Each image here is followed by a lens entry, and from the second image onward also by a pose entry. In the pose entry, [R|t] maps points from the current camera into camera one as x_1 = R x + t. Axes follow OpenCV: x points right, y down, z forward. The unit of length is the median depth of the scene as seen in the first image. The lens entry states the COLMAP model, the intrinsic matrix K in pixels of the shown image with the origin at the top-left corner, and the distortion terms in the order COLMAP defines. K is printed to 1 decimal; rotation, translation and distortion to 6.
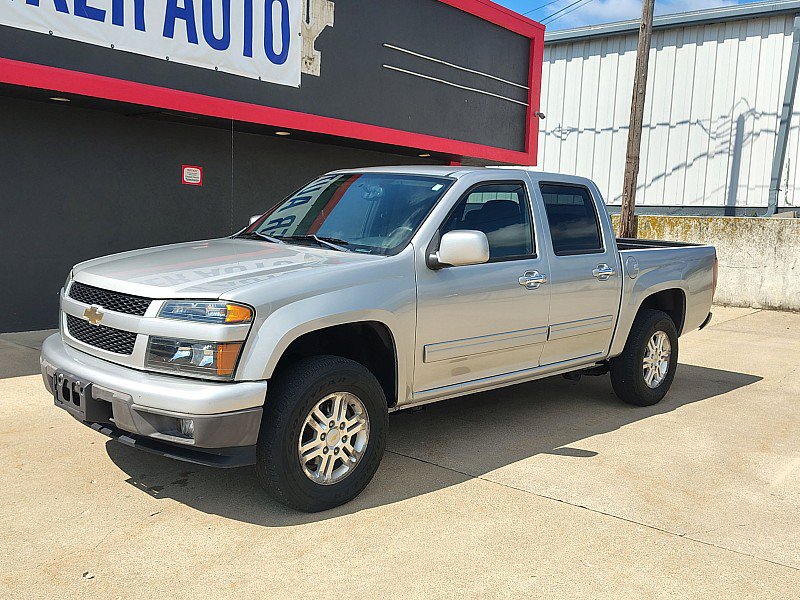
lens RADIAL K [[830.5, 0, 373.2], [0, 830.5, 301.3], [0, 0, 1]] dist [0.029446, -0.001715]
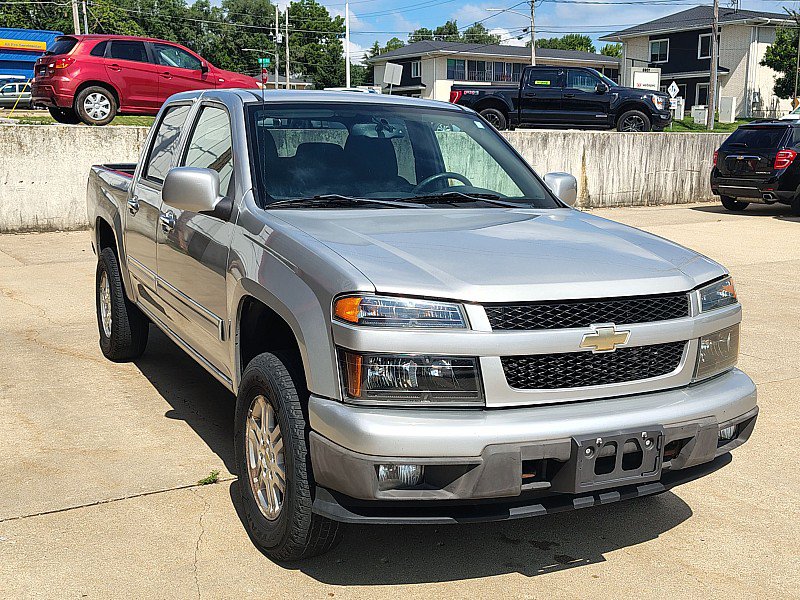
lens RADIAL K [[982.1, 0, 401.7], [0, 982.1, 321.8], [0, 0, 1]] dist [0.017556, 0.057420]
pose [[0.291615, -0.213108, 0.932495, -1.017502], [0.100871, 0.976282, 0.191570, -0.150316], [-0.951202, 0.038197, 0.306194, 0.828080]]
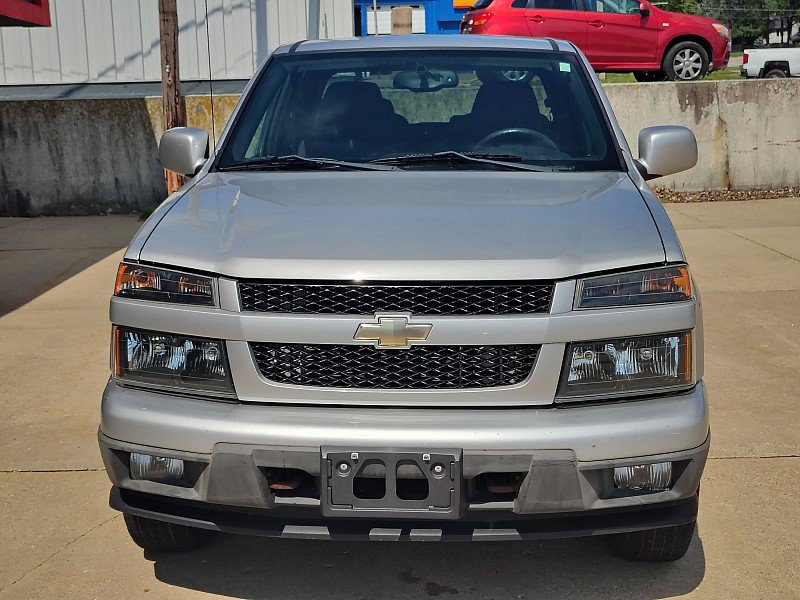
lens RADIAL K [[1168.3, 0, 400.0], [0, 1168.3, 300.0], [0, 0, 1]] dist [0.017872, 0.122553]
pose [[0.737974, -0.168236, 0.653522, -0.746006], [0.120518, 0.985714, 0.117660, -0.083516], [-0.663980, -0.008069, 0.747707, 0.392002]]
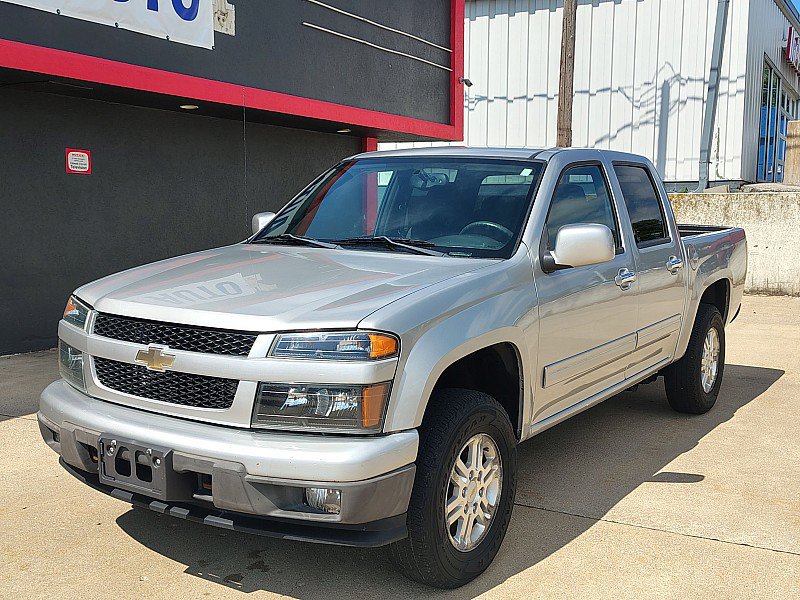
lens RADIAL K [[961.7, 0, 398.4], [0, 961.7, 314.7], [0, 0, 1]] dist [0.000600, 0.060554]
pose [[0.976319, -0.056547, 0.208815, -0.272517], [0.052874, 0.998333, 0.023134, -0.027560], [-0.209775, -0.011545, 0.977682, 0.105949]]
